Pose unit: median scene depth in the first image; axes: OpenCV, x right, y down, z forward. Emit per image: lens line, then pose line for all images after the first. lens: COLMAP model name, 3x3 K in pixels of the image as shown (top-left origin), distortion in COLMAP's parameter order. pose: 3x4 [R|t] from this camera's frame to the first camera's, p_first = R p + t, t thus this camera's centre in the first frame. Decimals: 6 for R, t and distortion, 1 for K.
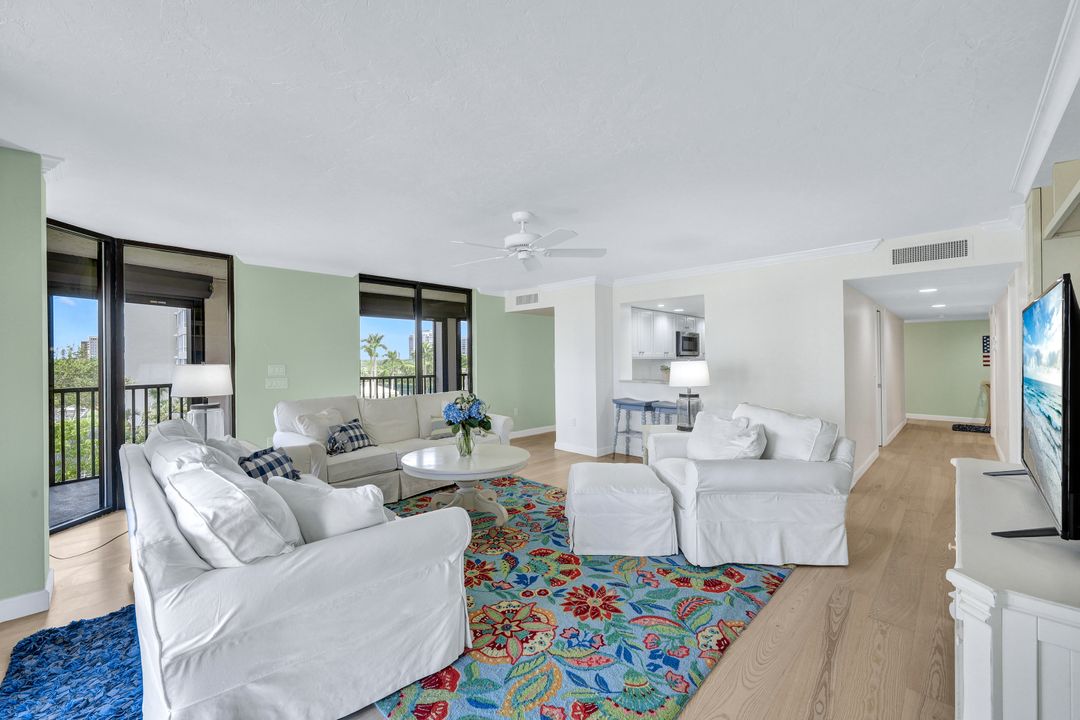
lens RADIAL K [[431.6, 0, 540.0], [0, 431.6, 360.0], [0, 0, 1]] dist [0.001599, 0.000215]
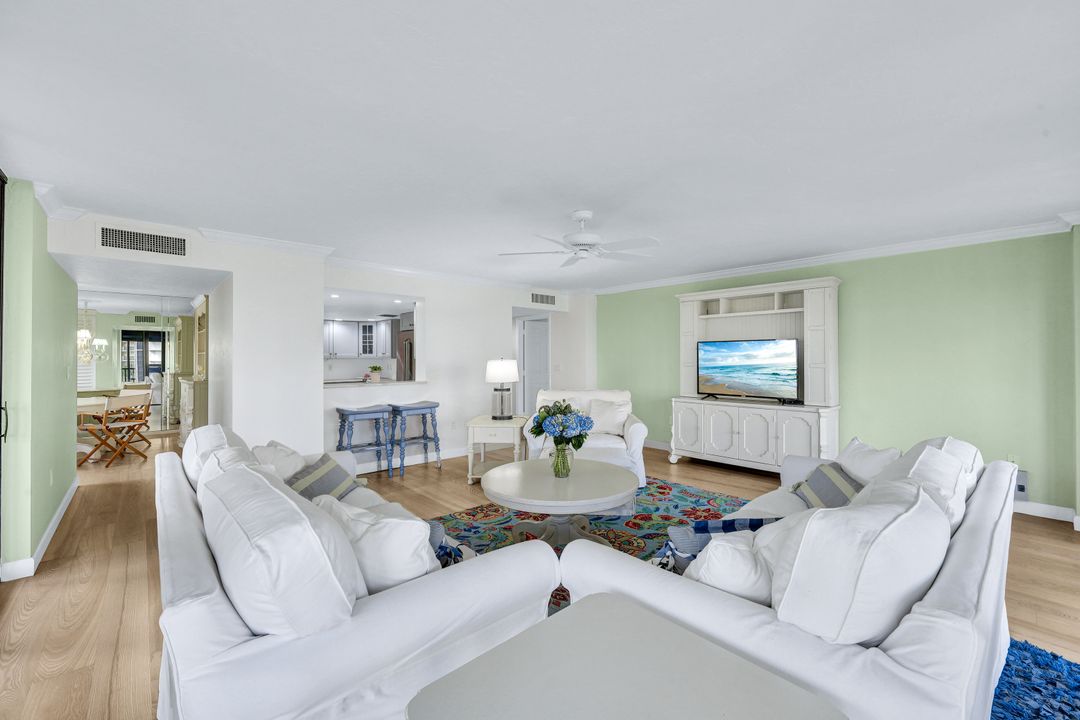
lens RADIAL K [[446.5, 0, 542.9], [0, 446.5, 353.7], [0, 0, 1]] dist [0.000947, 0.000103]
pose [[0.069081, -0.001502, 0.997610, -1.165851], [0.001596, 0.999998, 0.001395, -0.015938], [-0.997610, 0.001496, 0.069083, 1.119239]]
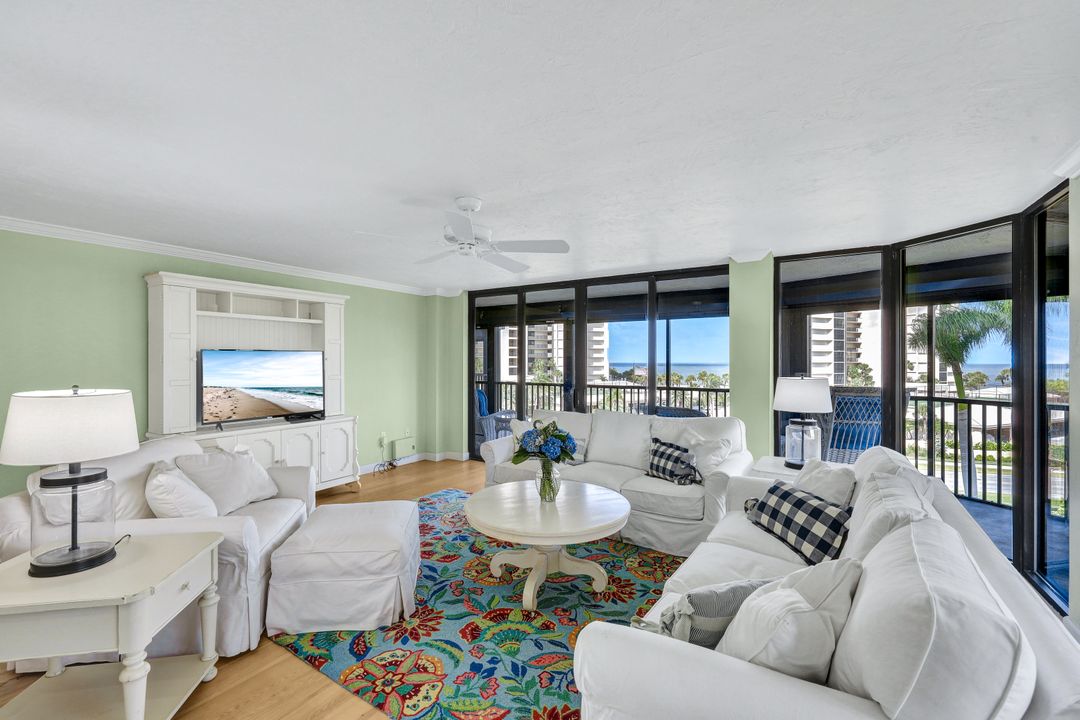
lens RADIAL K [[477.2, 0, 540.0], [0, 477.2, 360.0], [0, 0, 1]] dist [0.000116, 0.000011]
pose [[-0.980368, -0.002872, -0.197158, 0.016220], [-0.003498, 0.999990, 0.002828, -0.039321], [0.197148, 0.003463, -0.980368, 2.104730]]
